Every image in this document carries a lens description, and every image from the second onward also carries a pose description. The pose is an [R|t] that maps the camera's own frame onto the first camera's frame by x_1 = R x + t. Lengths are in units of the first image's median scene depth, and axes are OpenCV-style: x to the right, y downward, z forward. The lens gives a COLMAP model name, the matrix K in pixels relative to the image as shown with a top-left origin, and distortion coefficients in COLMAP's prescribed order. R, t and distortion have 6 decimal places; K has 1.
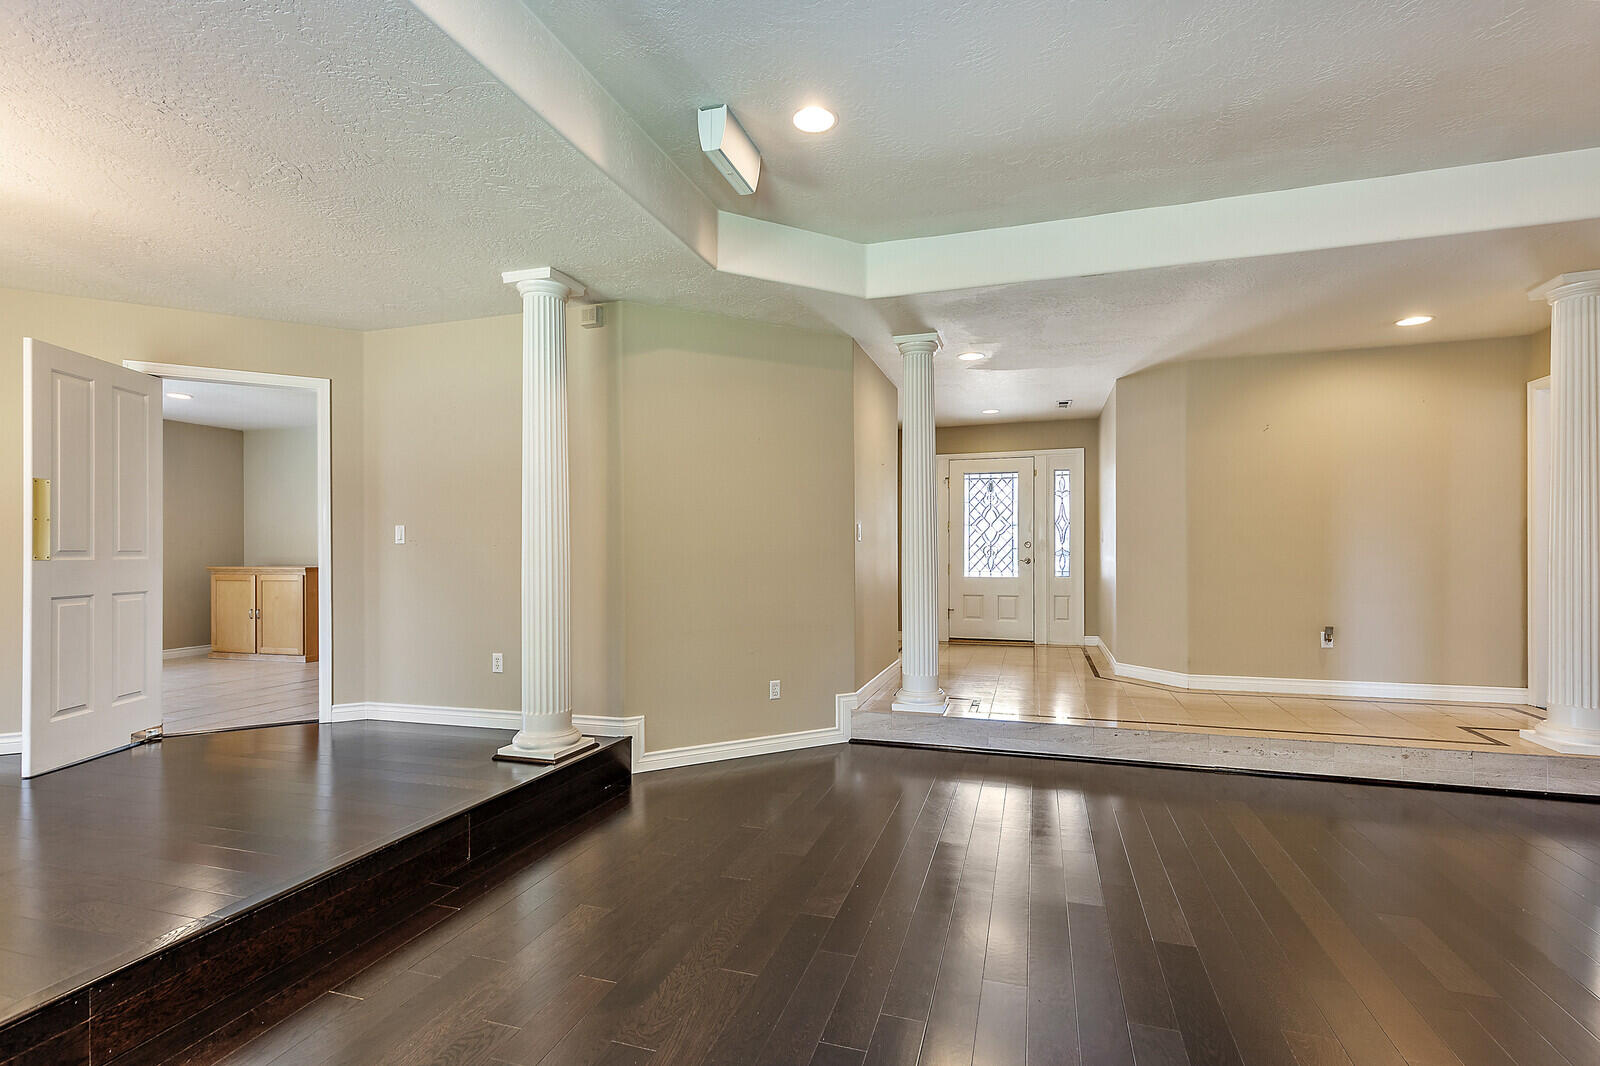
lens RADIAL K [[722.0, 0, 805.1], [0, 722.0, 552.7], [0, 0, 1]] dist [0.001684, 0.000085]
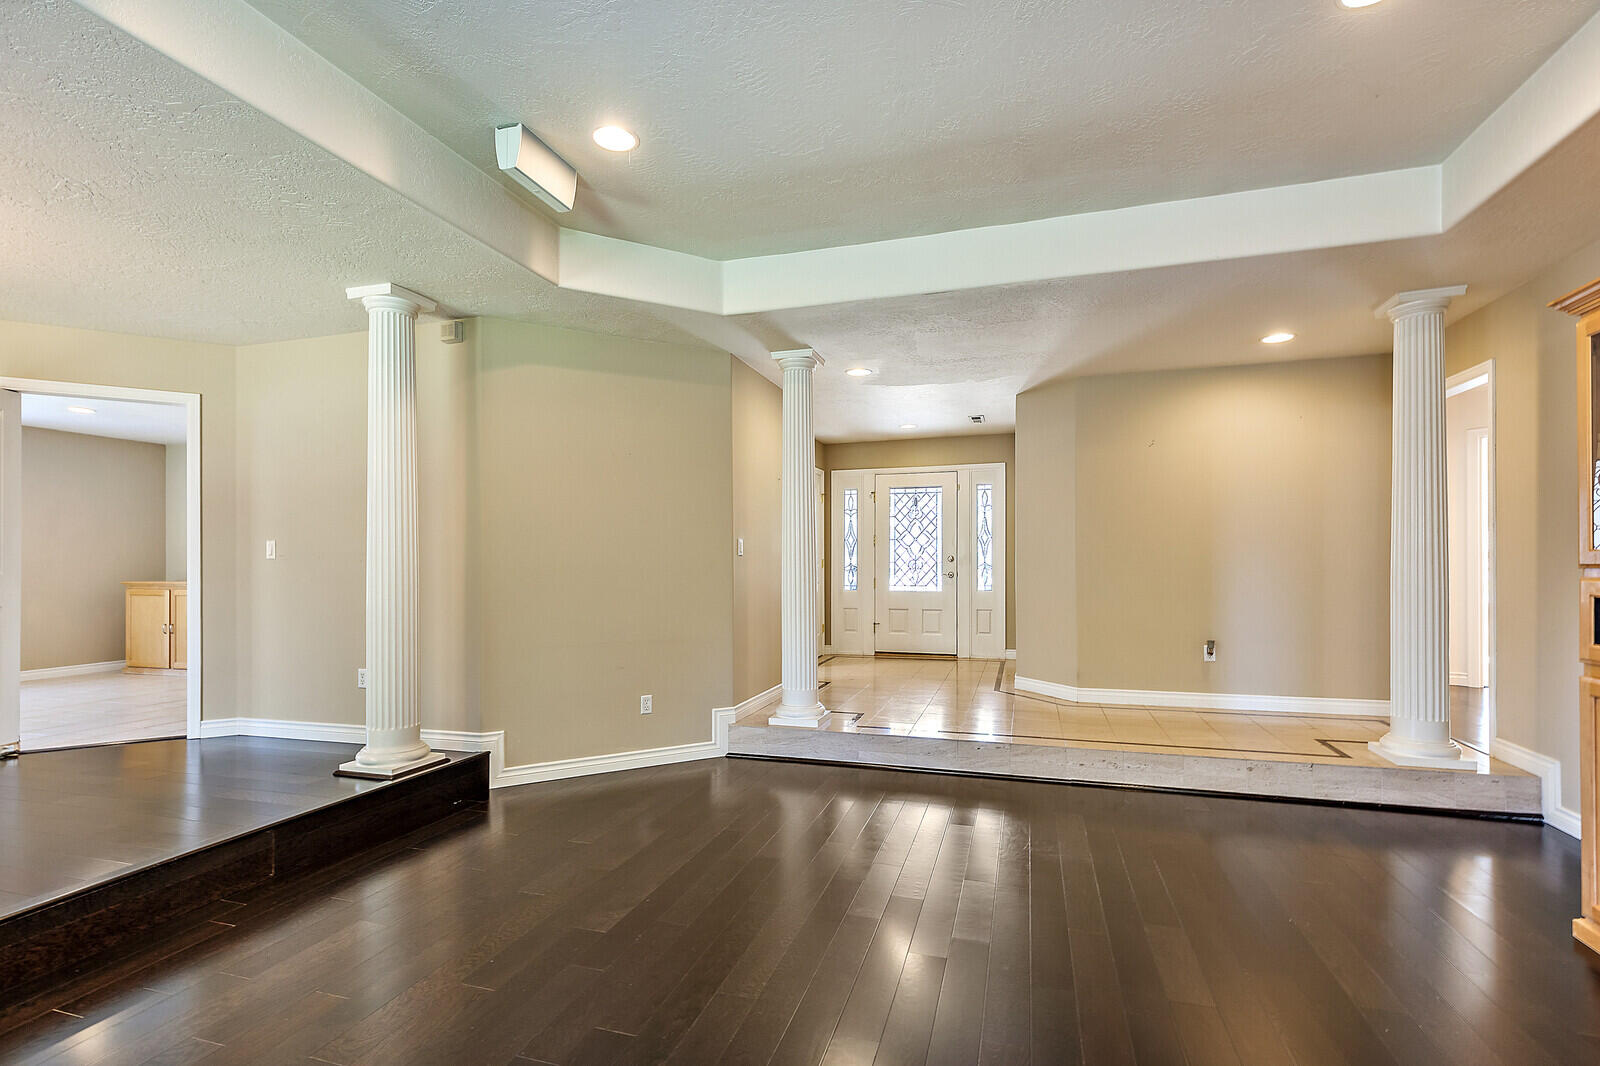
lens RADIAL K [[722.2, 0, 803.7], [0, 722.2, 562.4], [0, 0, 1]] dist [0.001321, 0.000289]
pose [[0.999950, -0.000419, 0.009978, 0.147533], [0.000472, 0.999986, -0.005308, -0.001459], [-0.009975, 0.005313, 0.999936, -0.004332]]
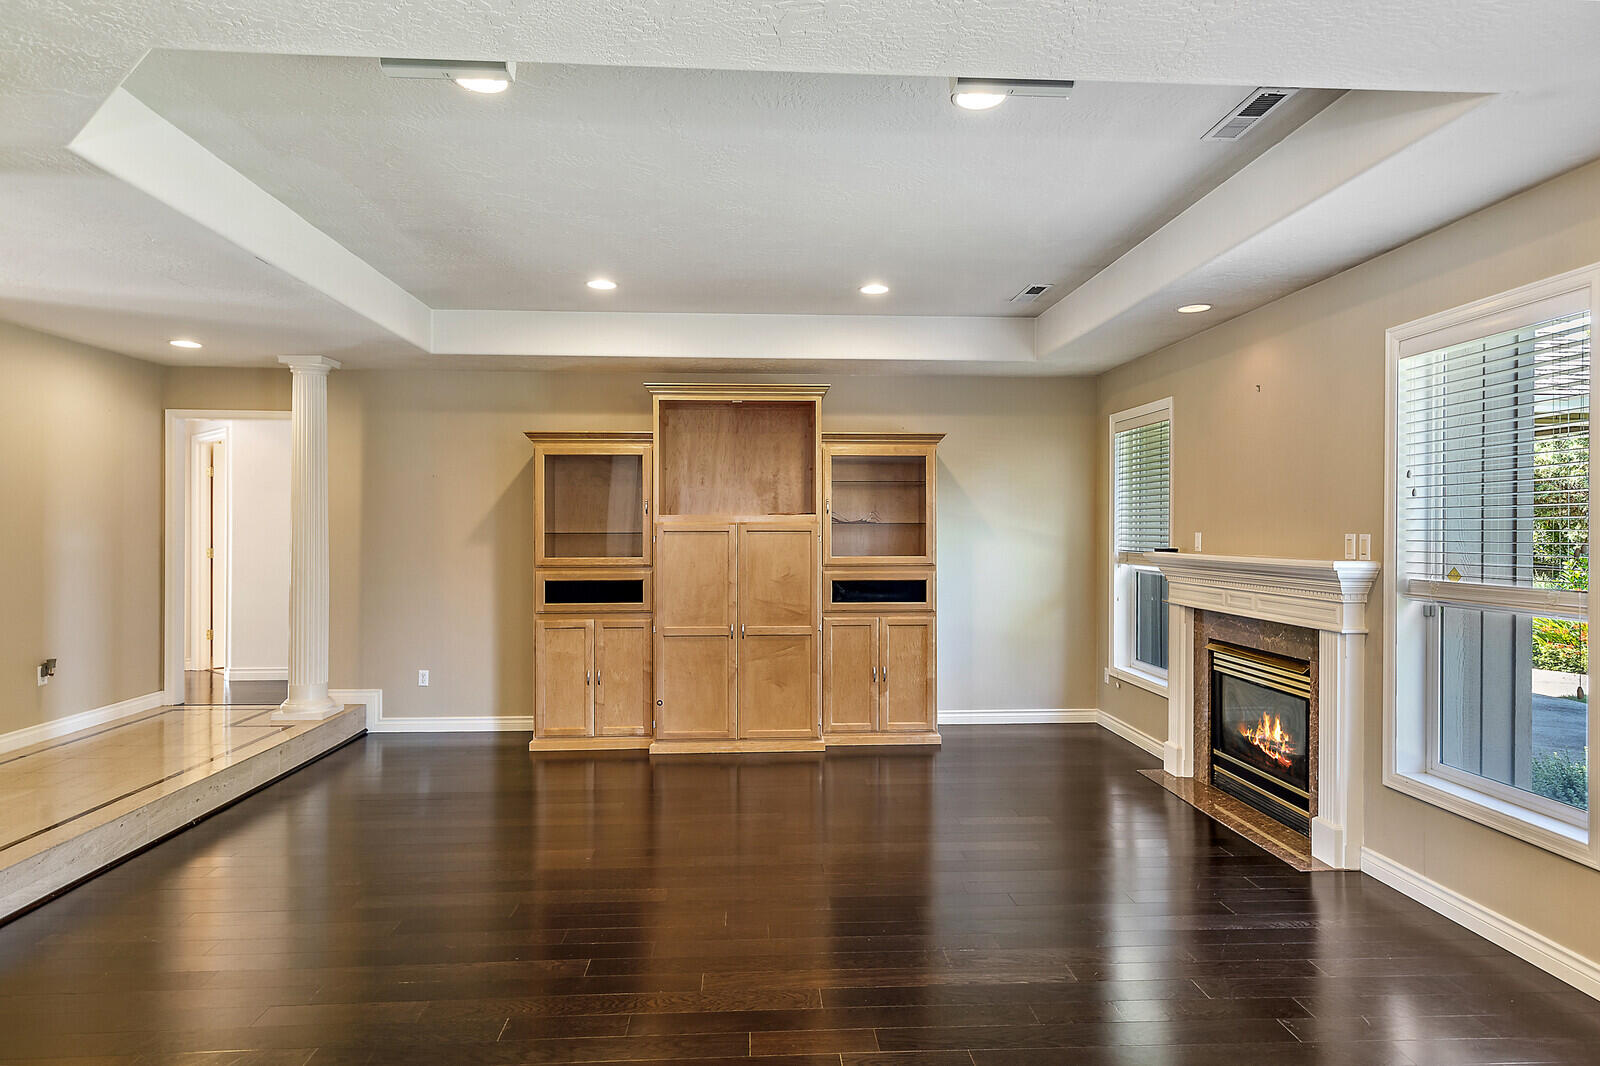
lens RADIAL K [[930.0, 0, 805.7], [0, 930.0, 533.9], [0, 0, 1]] dist [0.003070, -0.000127]
pose [[-0.361793, 0.003219, 0.932253, -0.617265], [0.003276, 0.999992, -0.002182, -0.039805], [-0.932253, 0.002265, -0.361801, 0.573439]]
